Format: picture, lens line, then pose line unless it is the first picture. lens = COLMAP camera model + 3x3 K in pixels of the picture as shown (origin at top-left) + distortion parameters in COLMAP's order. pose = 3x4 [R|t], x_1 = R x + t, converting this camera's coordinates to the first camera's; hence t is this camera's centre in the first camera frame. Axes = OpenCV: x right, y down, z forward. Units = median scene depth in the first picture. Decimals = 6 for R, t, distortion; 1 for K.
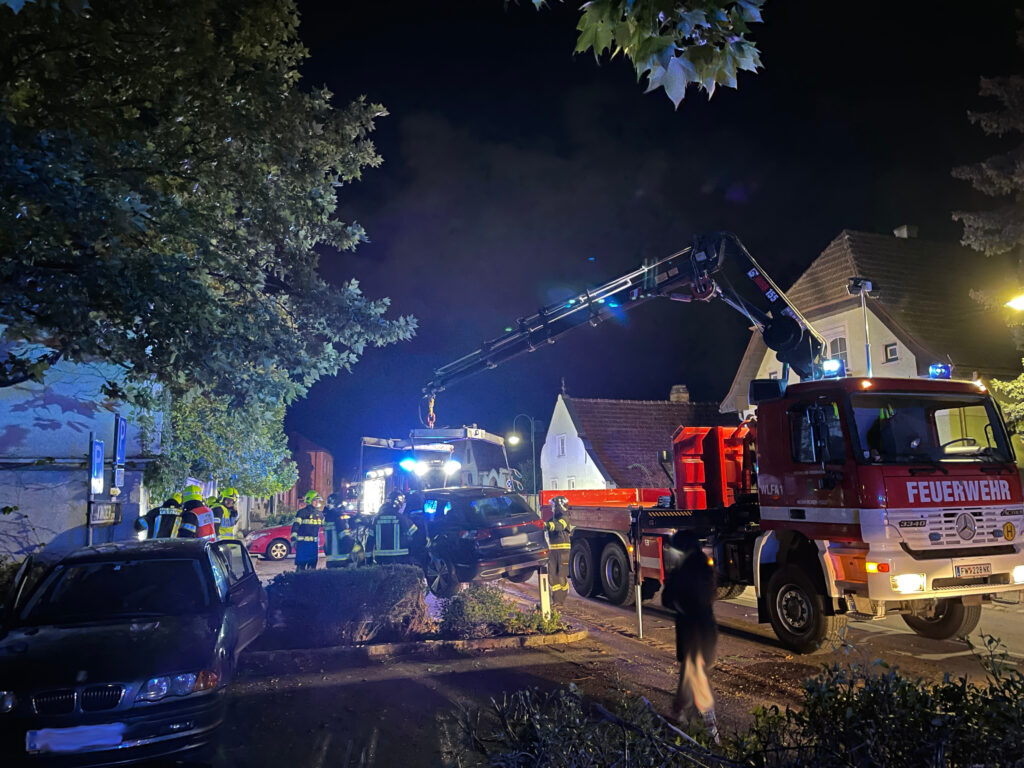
lens RADIAL K [[781.2, 0, 531.3], [0, 781.2, 385.5], [0, 0, 1]] dist [0.008977, 0.003167]
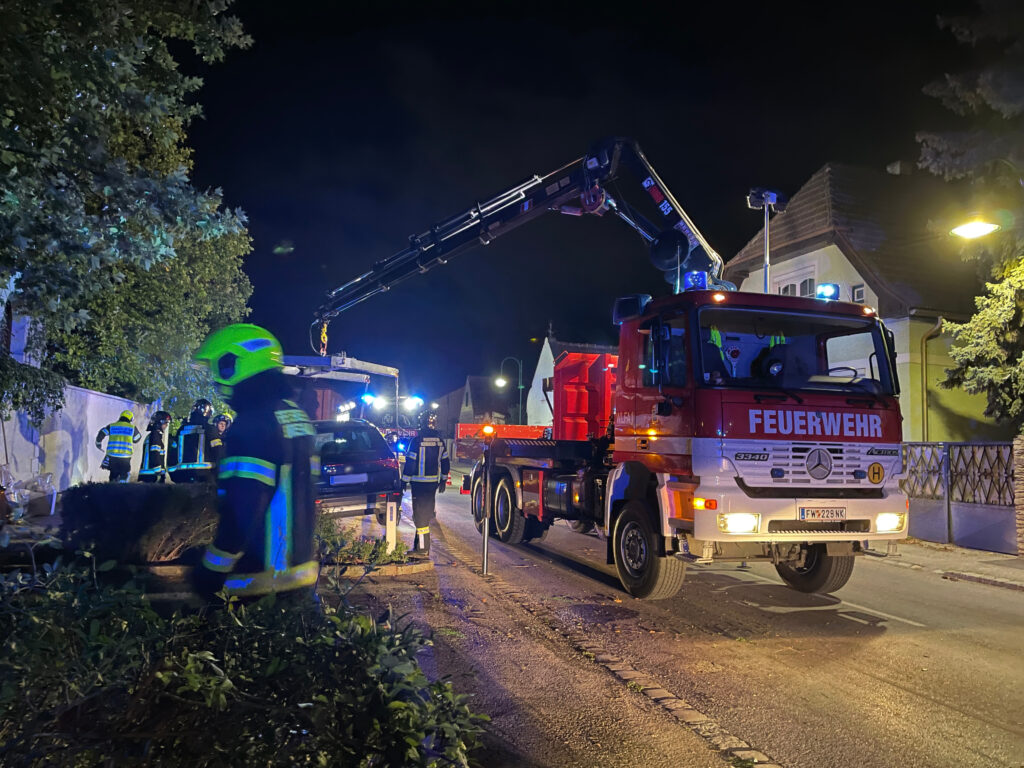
lens RADIAL K [[776.1, 0, 512.0], [0, 776.1, 384.0], [0, 0, 1]] dist [-0.003688, -0.001486]
pose [[0.996464, 0.041092, -0.073293, 0.252941], [-0.036755, 0.997547, 0.059573, 0.048458], [0.075561, -0.056669, 0.995530, 0.111460]]
